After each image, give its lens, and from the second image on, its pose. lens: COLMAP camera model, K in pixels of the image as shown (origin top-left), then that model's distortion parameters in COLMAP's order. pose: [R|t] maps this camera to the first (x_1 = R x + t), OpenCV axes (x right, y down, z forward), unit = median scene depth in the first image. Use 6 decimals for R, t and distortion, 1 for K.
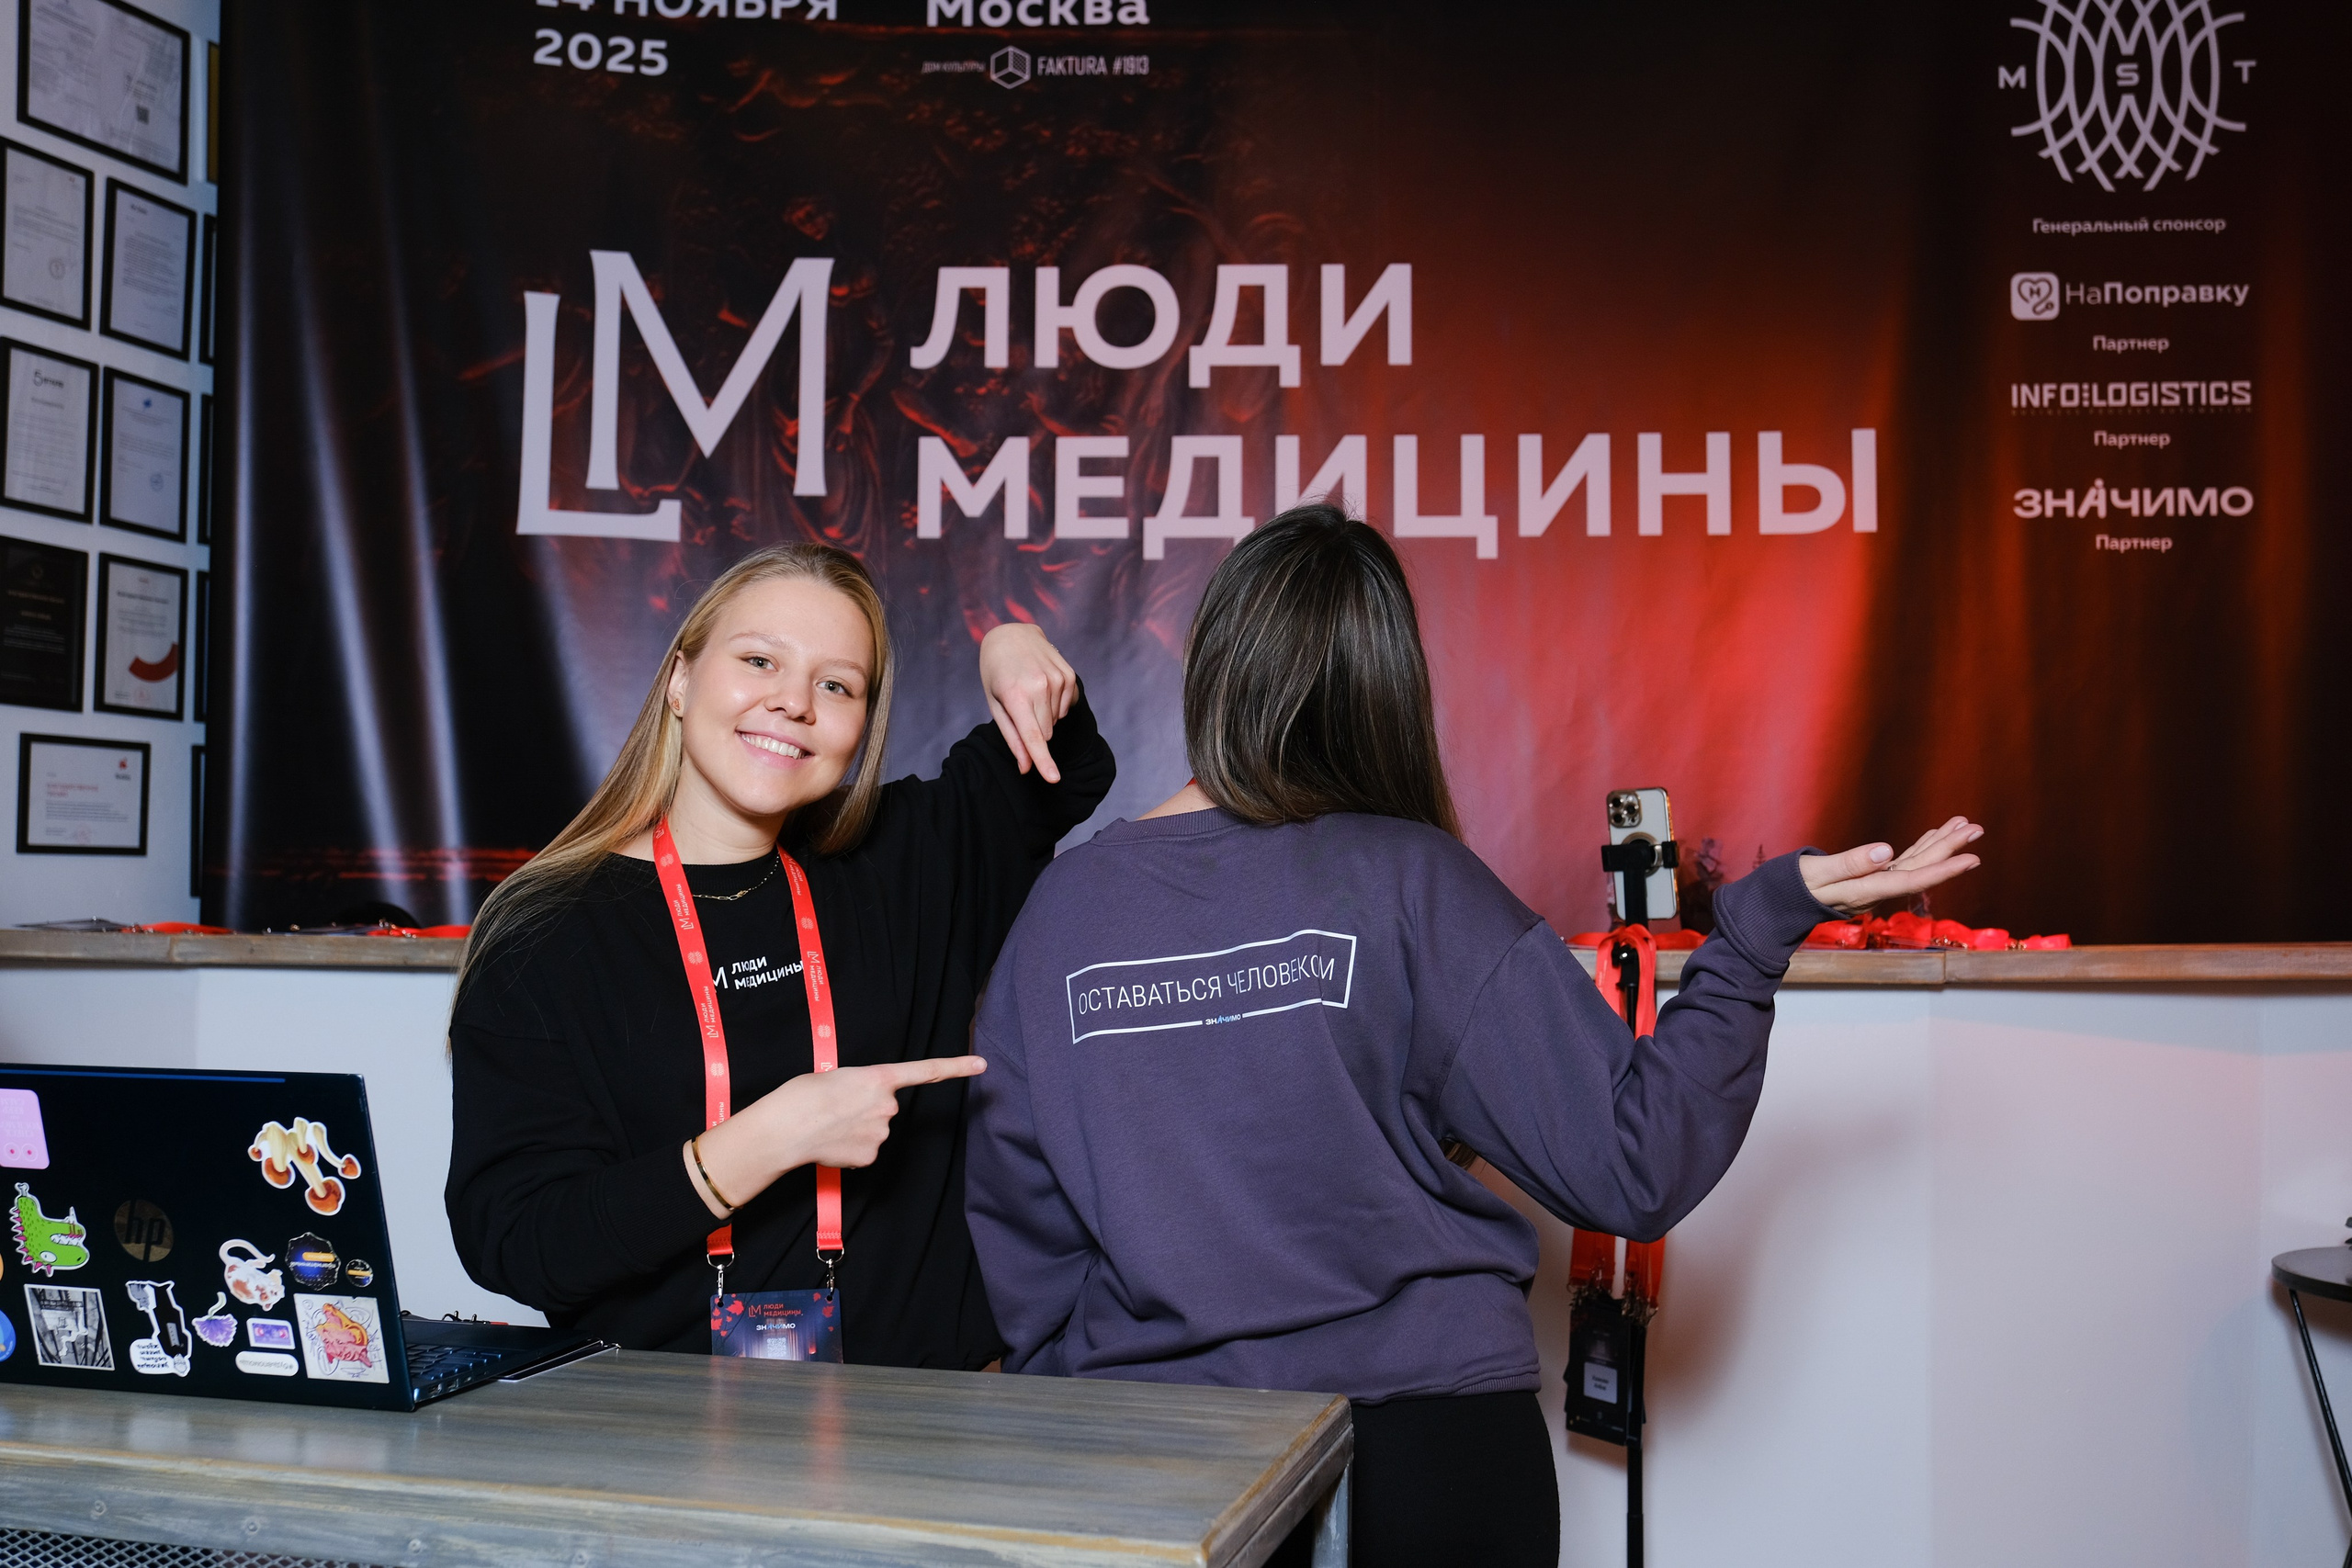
lens RADIAL K [[2254.7, 0, 1168.8], [0, 2254.7, 837.8], [0, 0, 1]] dist [-0.022165, 0.056742]
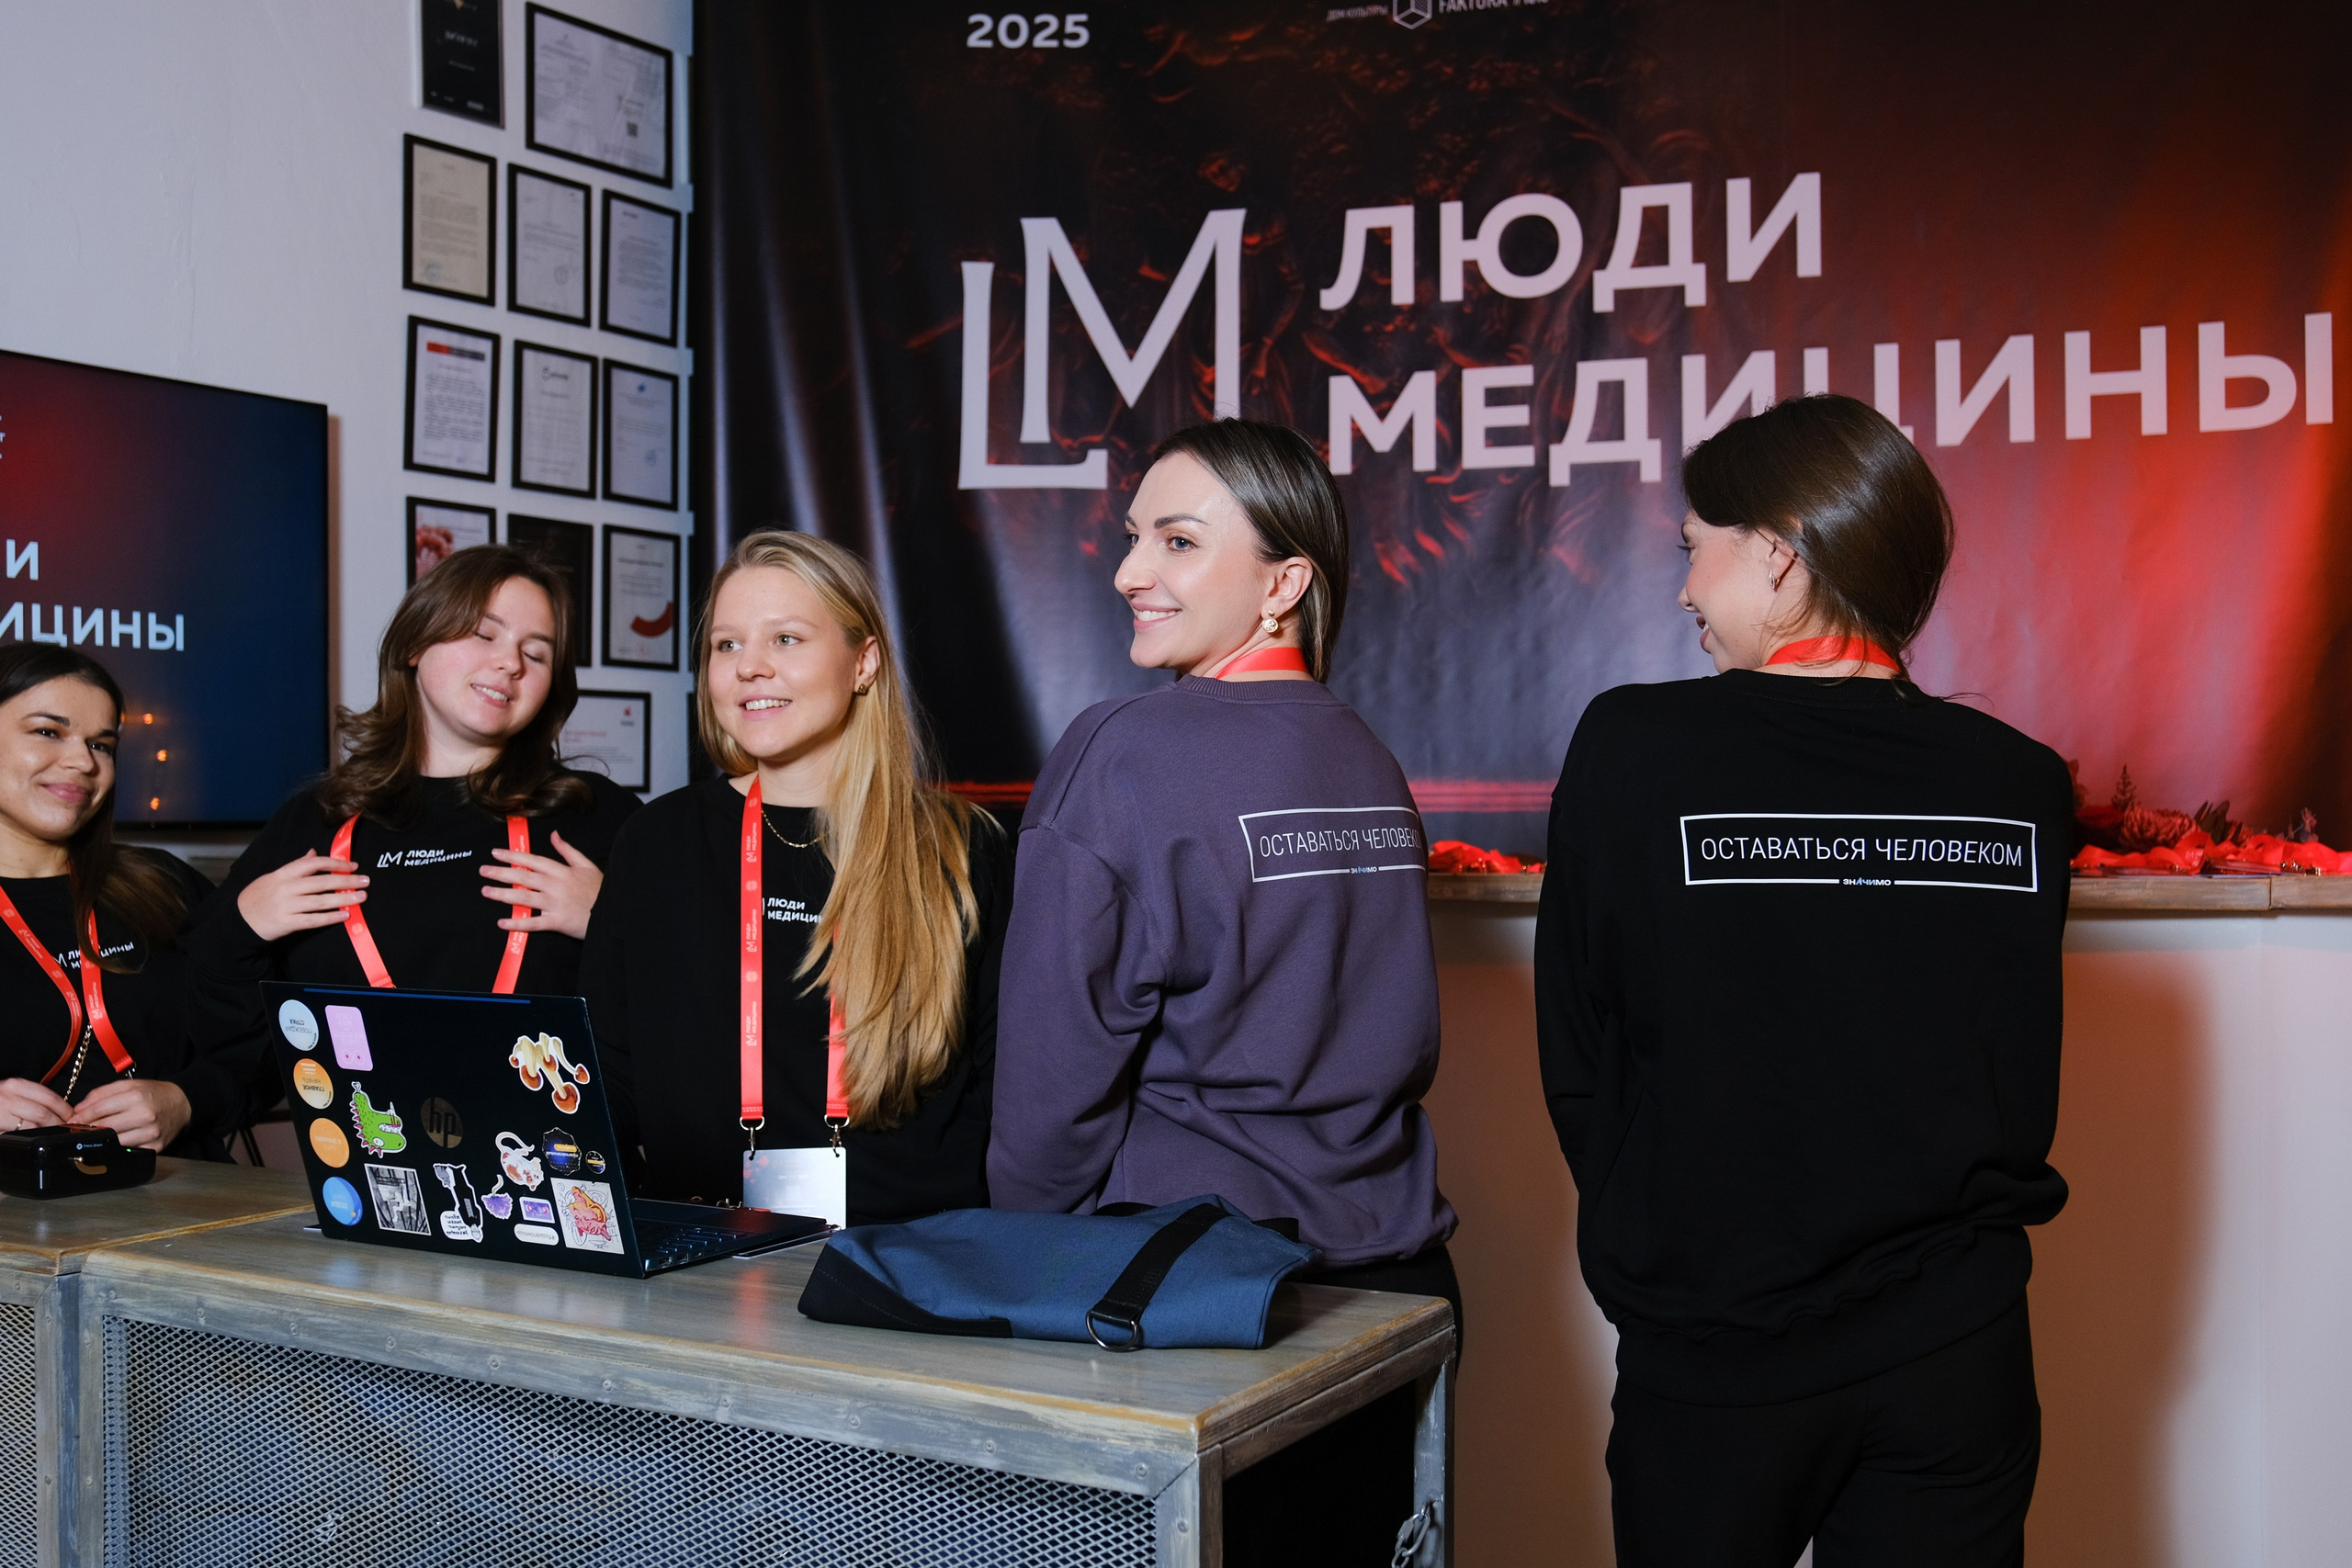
lens RADIAL K [[2251.8, 0, 1177.5], [0, 2251.8, 837.9], [0, 0, 1]] dist [-0.062447, 0.088847]
pose [[0.970672, -0.008653, -0.240250, 0.067753], [0.017787, 0.999198, 0.035873, -0.004946], [0.239747, -0.039094, 0.970048, -0.023142]]
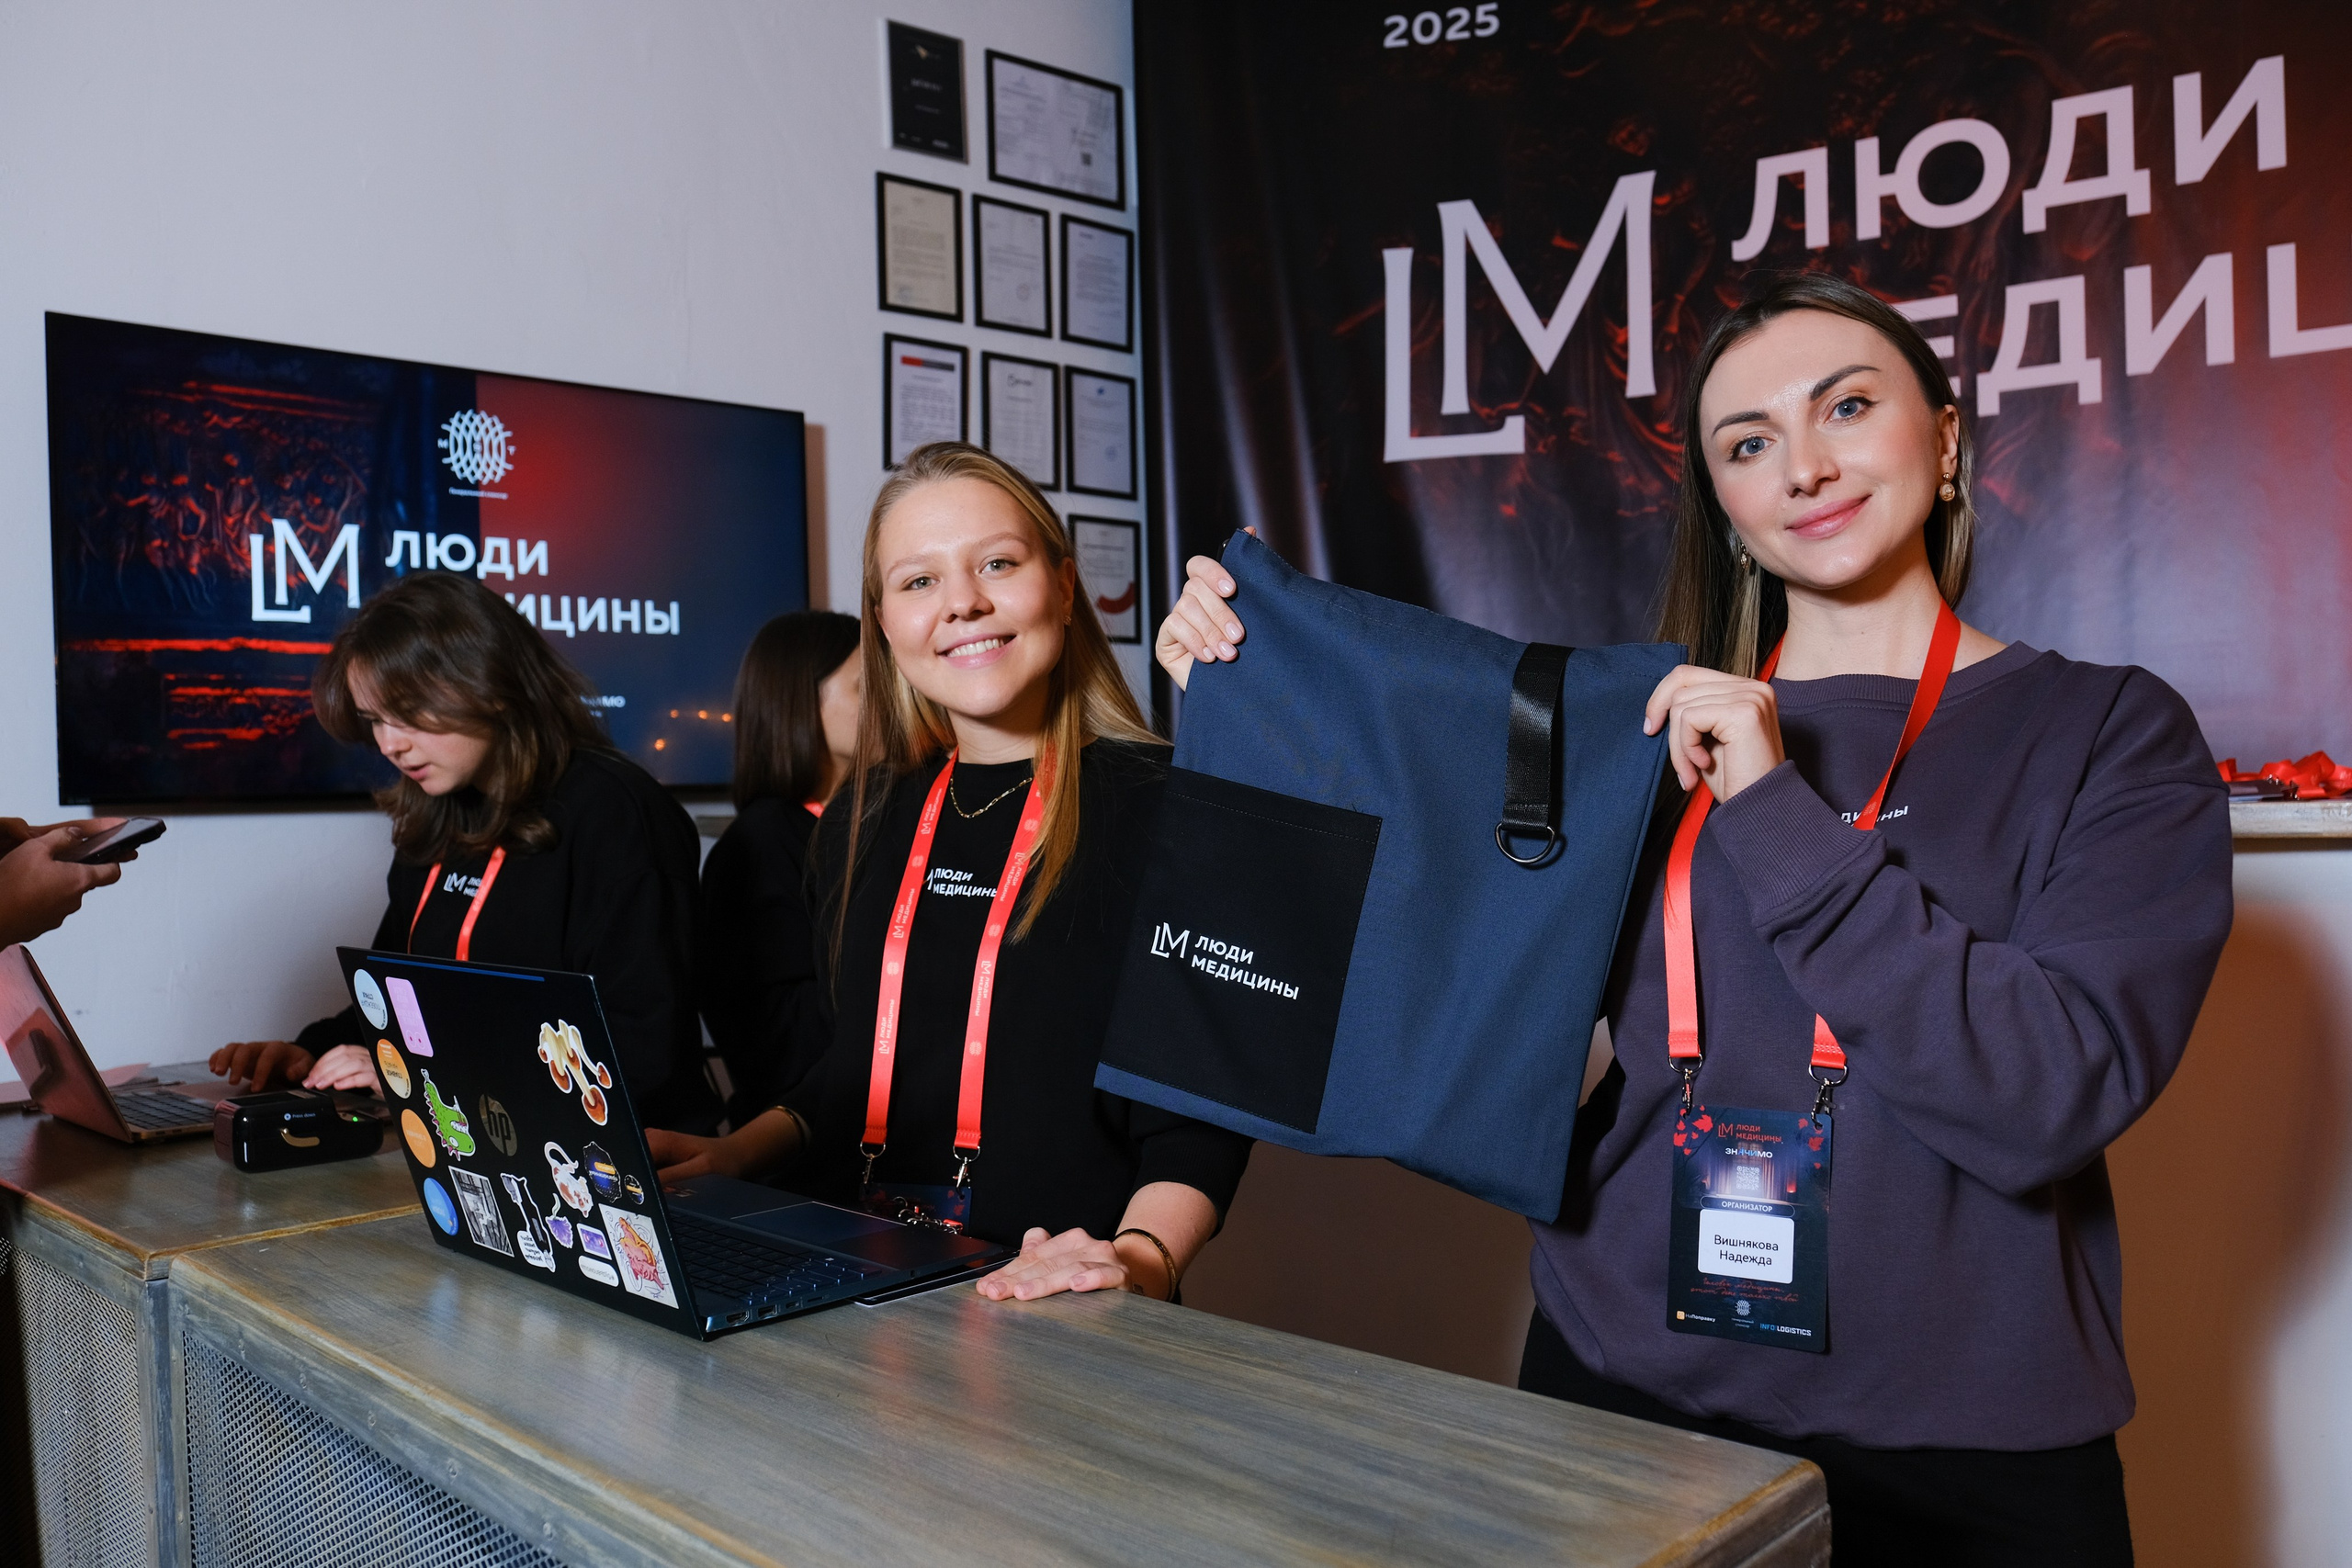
lens RADIAL K [[1778.7, 0, 1177.6], [0, 1778.7, 822.4], [0, 0, 1]] dist [-0.032456, 0.015294]
pose [[0.874216, -0.019612, -0.485141, 0.054739], [0.044869, 0.998172, 0.040501, 0.007375], [0.483460, -0.057175, 0.873497, 0.142791]]
